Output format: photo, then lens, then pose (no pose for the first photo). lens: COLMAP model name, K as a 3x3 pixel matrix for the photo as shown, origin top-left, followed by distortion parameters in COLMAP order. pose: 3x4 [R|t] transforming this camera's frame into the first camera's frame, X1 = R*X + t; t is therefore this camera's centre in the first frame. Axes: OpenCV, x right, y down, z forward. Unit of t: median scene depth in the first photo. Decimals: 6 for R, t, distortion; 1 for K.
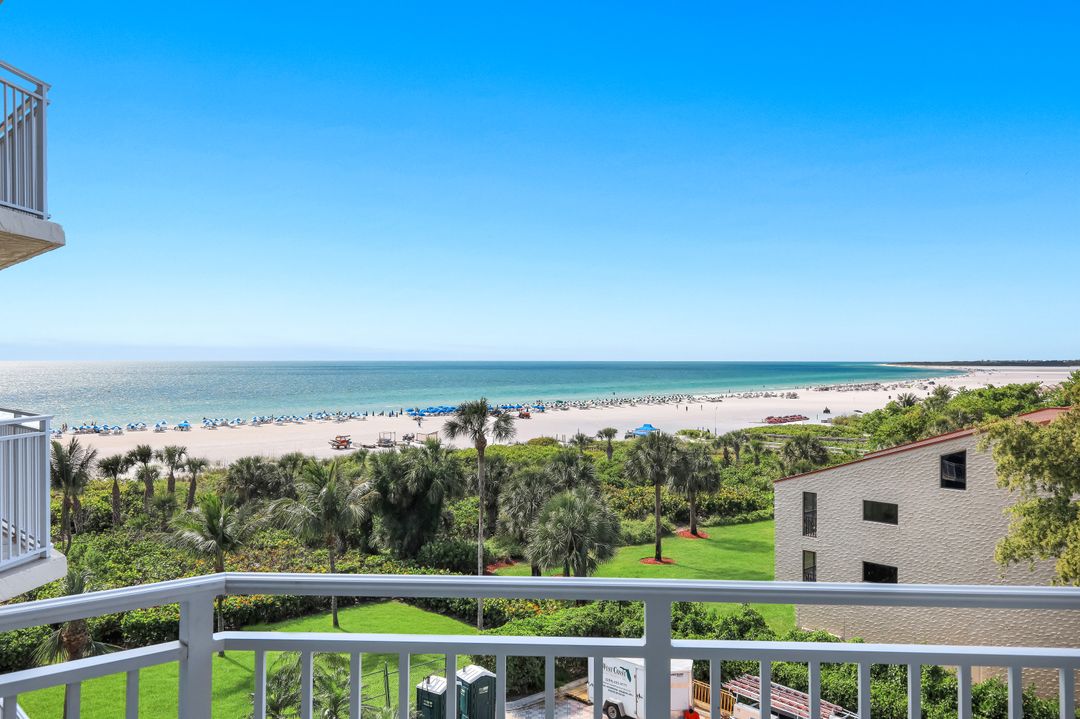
lens RADIAL K [[860.0, 0, 535.3], [0, 860.0, 359.7], [0, 0, 1]] dist [0.007061, 0.006659]
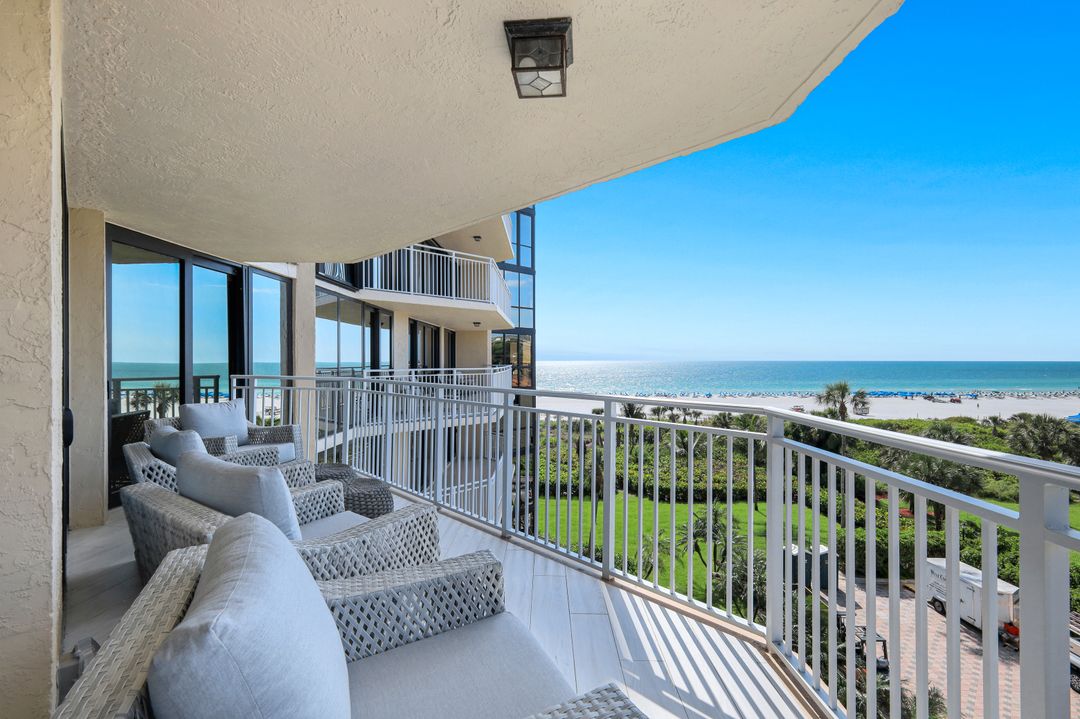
lens RADIAL K [[475.9, 0, 530.6], [0, 475.9, 357.6], [0, 0, 1]] dist [0.000687, 0.000759]
pose [[0.724342, -0.002994, -0.689434, 0.073368], [-0.000538, 0.999988, -0.004908, 0.003828], [0.689441, 0.003926, 0.724332, -0.012342]]
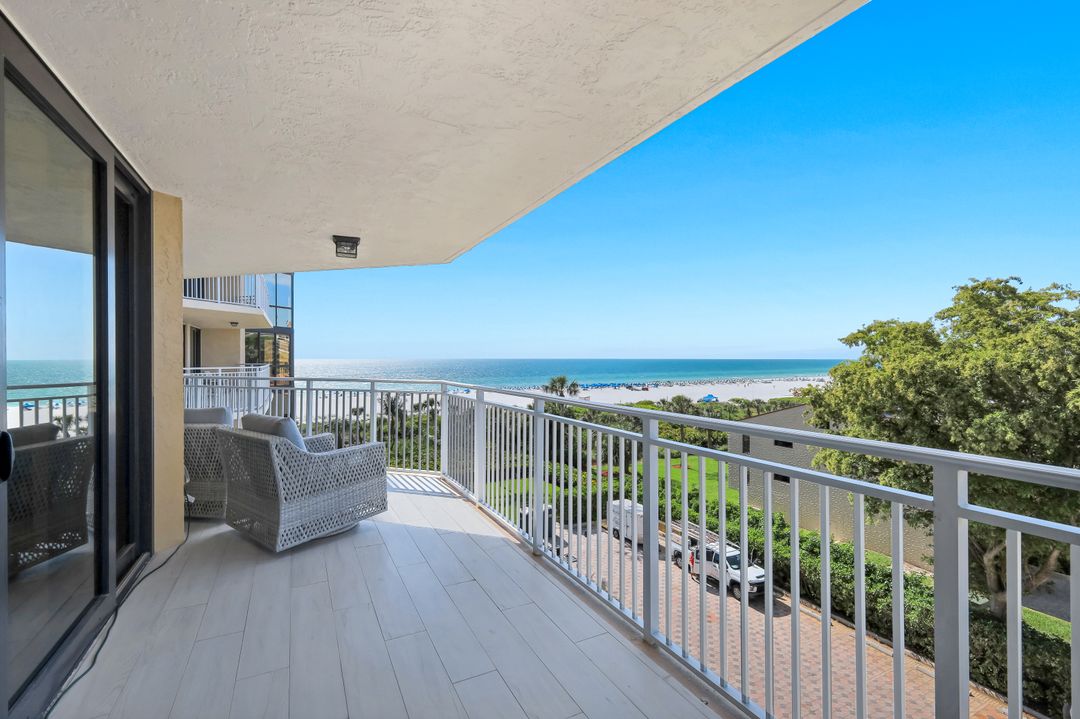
lens RADIAL K [[475.9, 0, 533.8], [0, 475.9, 362.3], [0, 0, 1]] dist [0.000687, 0.000759]
pose [[0.959762, 0.000220, -0.280816, 0.110705], [0.001693, 0.999977, 0.006571, 0.004315], [0.280811, -0.006782, 0.959739, -0.052110]]
